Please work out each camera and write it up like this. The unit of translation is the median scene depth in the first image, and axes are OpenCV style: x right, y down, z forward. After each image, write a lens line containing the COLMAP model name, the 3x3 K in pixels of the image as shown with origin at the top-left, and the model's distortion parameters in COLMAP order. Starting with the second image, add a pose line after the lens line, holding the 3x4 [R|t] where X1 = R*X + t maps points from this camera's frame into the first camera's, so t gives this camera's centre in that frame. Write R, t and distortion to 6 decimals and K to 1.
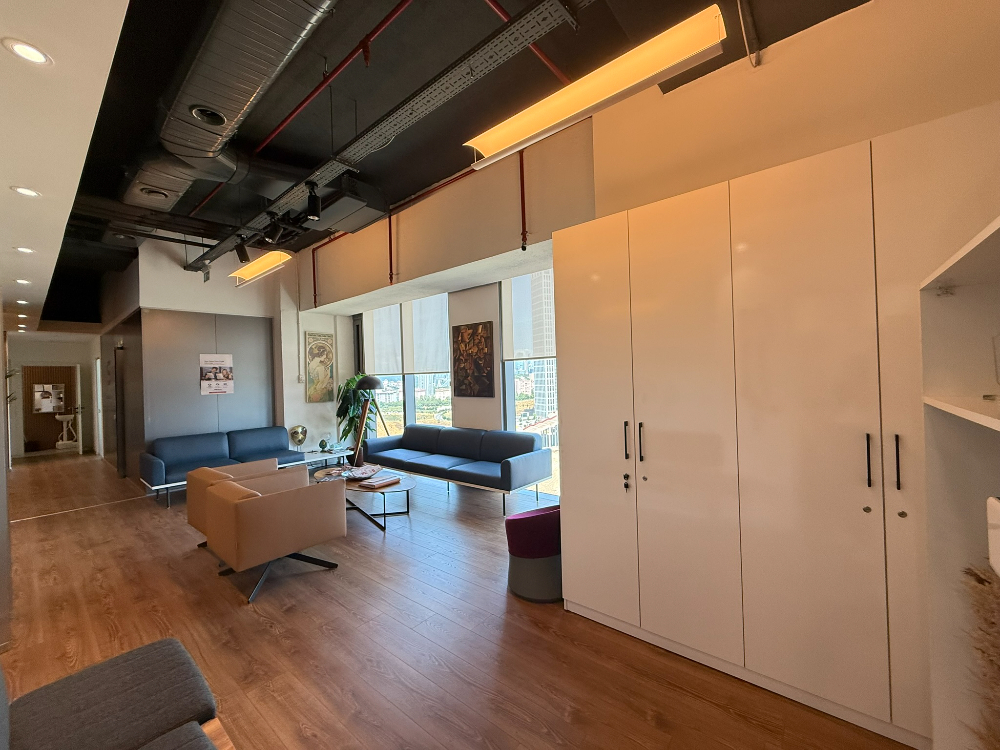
lens RADIAL K [[397.7, 0, 500.0], [0, 397.7, 375.0], [0, 0, 1]] dist [0.000299, 0.000416]
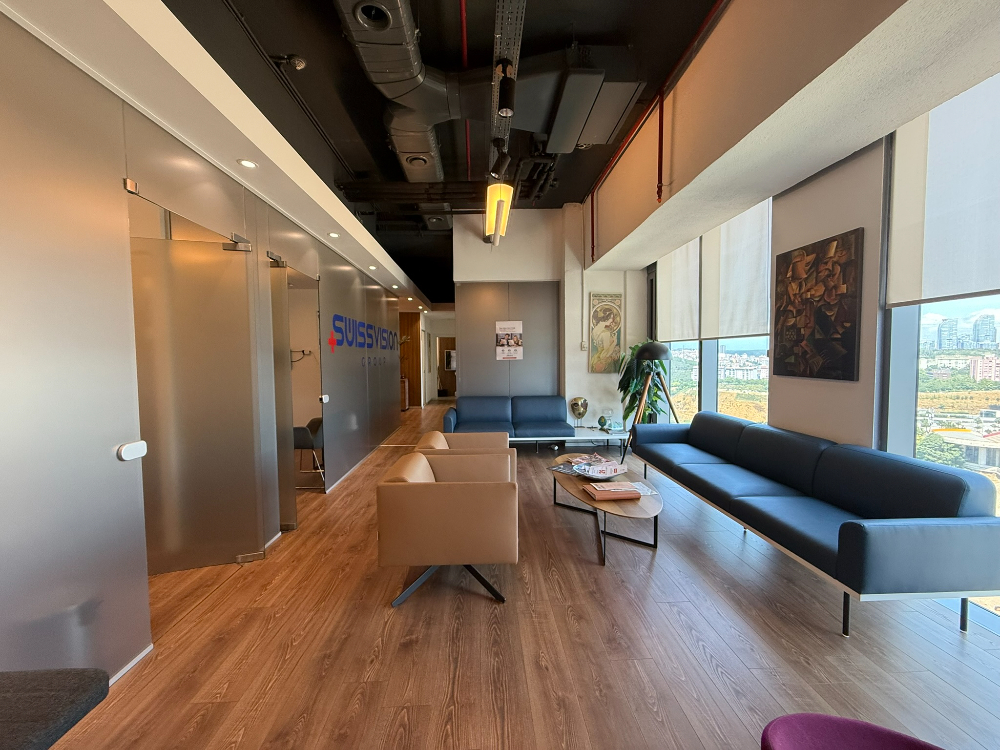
lens RADIAL K [[397.7, 0, 500.0], [0, 397.7, 375.0], [0, 0, 1]] dist [0.000299, 0.000416]
pose [[0.672802, 0.057957, -0.737549, 0.046415], [-0.007552, 0.997413, 0.071488, 0.013921], [0.739784, -0.042527, 0.671499, 0.284994]]
